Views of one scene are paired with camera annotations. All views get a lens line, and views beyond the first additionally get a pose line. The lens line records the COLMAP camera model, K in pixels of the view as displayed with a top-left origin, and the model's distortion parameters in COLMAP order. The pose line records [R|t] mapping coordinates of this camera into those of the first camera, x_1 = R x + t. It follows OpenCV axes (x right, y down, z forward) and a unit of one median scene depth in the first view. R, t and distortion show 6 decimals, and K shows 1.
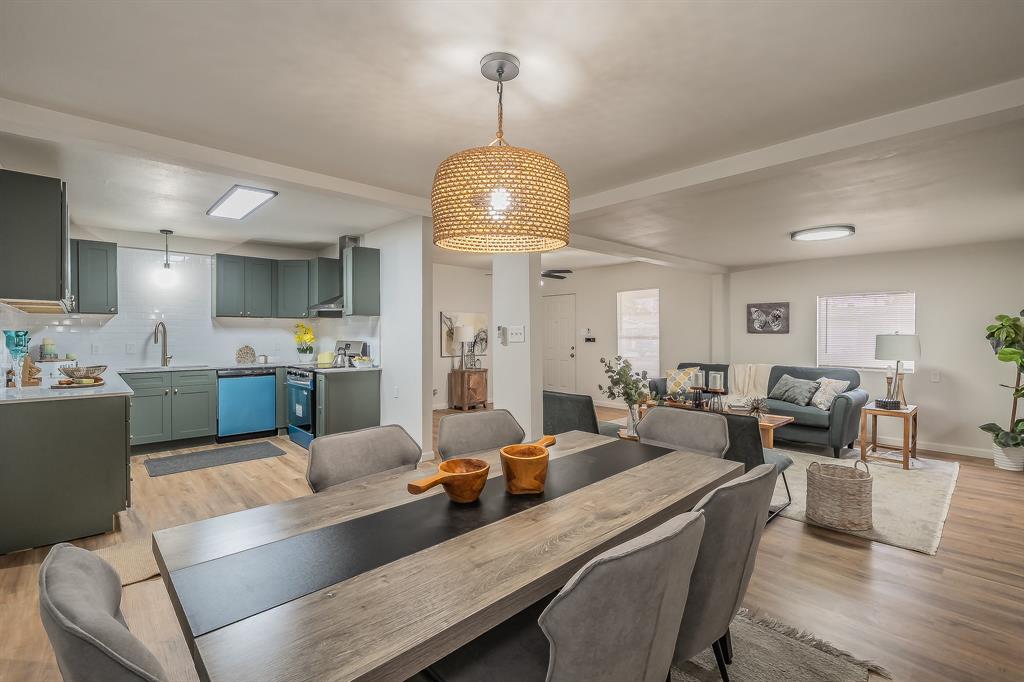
lens RADIAL K [[458.3, 0, 514.9], [0, 458.3, 337.4], [0, 0, 1]] dist [0.003588, -0.000127]
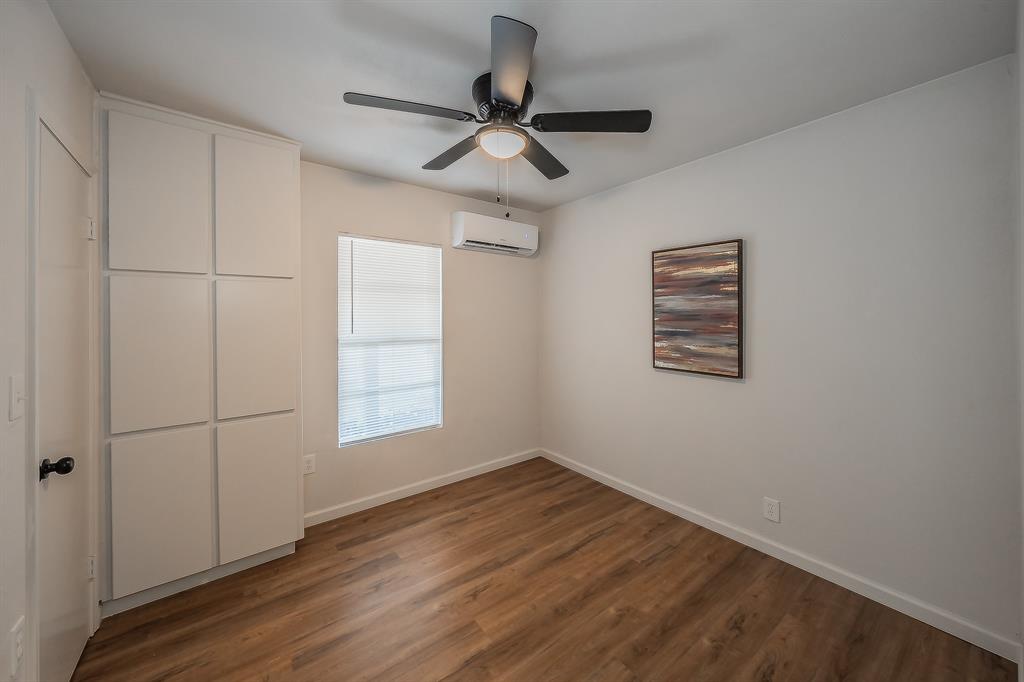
lens RADIAL K [[377.5, 0, 507.5], [0, 377.5, 336.5], [0, 0, 1]] dist [-0.001050, -0.000249]
pose [[0.102629, -0.007082, 0.994695, -0.156719], [0.007118, 0.999954, 0.006385, -0.010687], [-0.994694, 0.006425, 0.102675, 1.233803]]
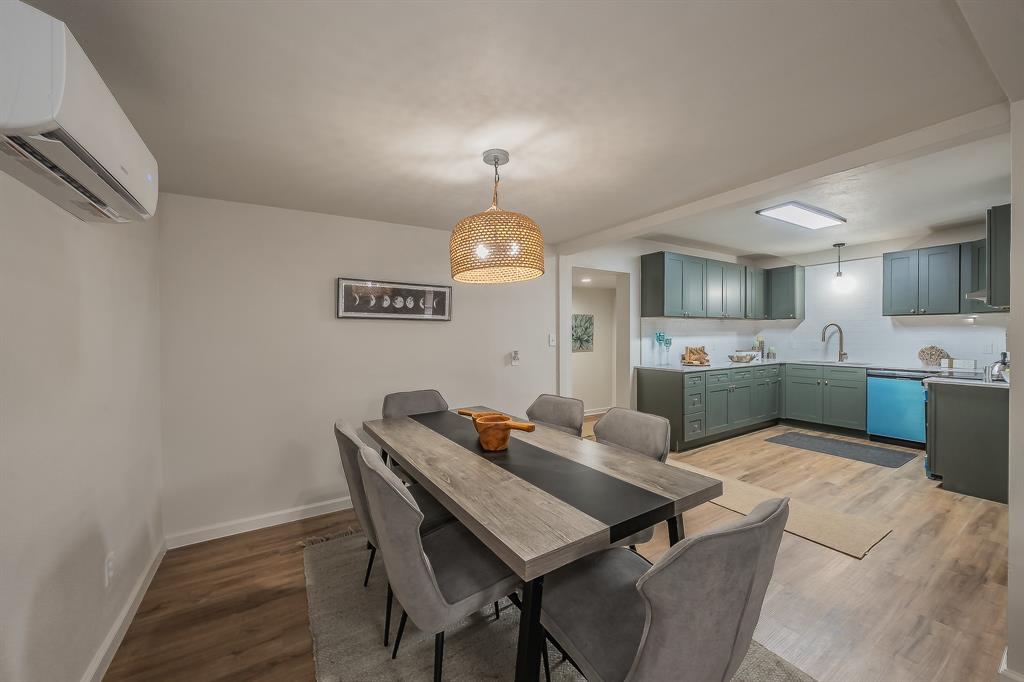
lens RADIAL K [[377.5, 0, 507.5], [0, 377.5, 336.5], [0, 0, 1]] dist [-0.001050, -0.000249]
pose [[-0.203201, 0.006095, -0.979118, 0.344300], [-0.002033, 0.999976, 0.006647, -0.004833], [0.979135, 0.003341, -0.203184, 0.380849]]
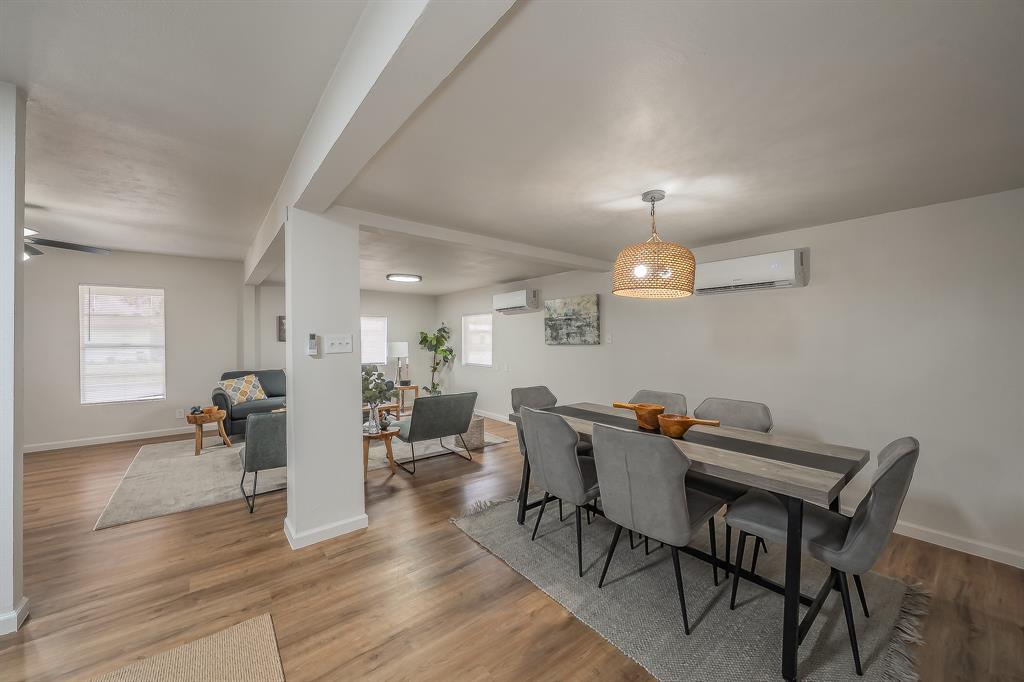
lens RADIAL K [[377.5, 0, 507.5], [0, 377.5, 336.5], [0, 0, 1]] dist [-0.001050, -0.000249]
pose [[0.088391, 0.009033, 0.996045, -0.463503], [0.010654, 0.999893, -0.010014, -0.006786], [-0.996029, 0.011497, 0.088286, 0.425766]]
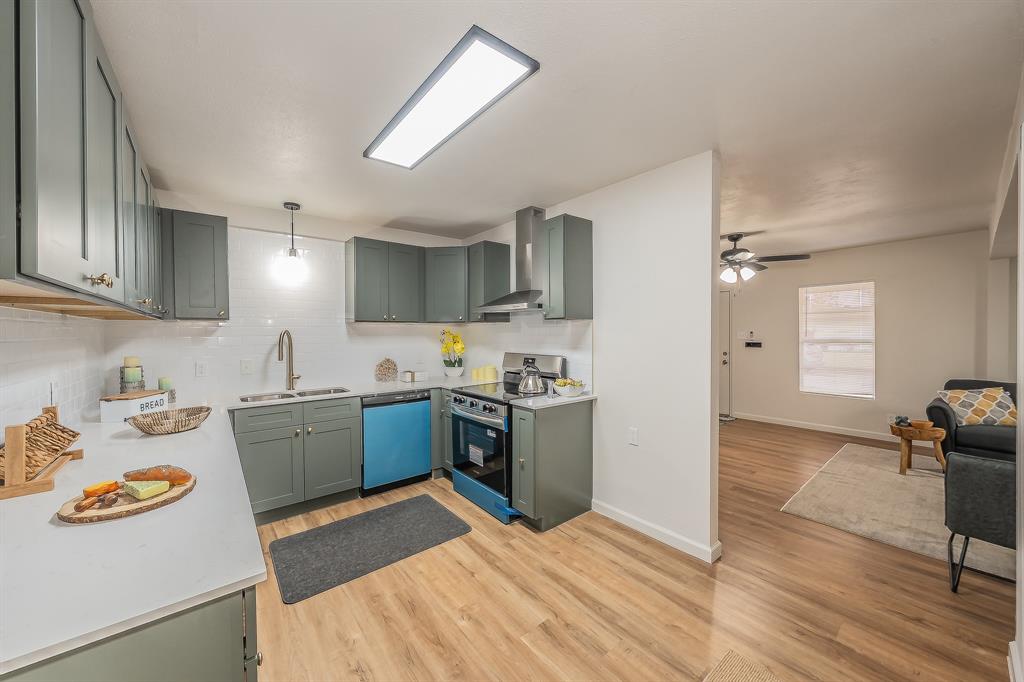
lens RADIAL K [[374.5, 0, 513.3], [0, 374.5, 337.9], [0, 0, 1]] dist [-0.000089, 0.000120]
pose [[0.997439, -0.004329, -0.071392, -0.370815], [0.004948, 0.999952, 0.008484, -0.024648], [0.071352, -0.008816, 0.997412, 0.435819]]
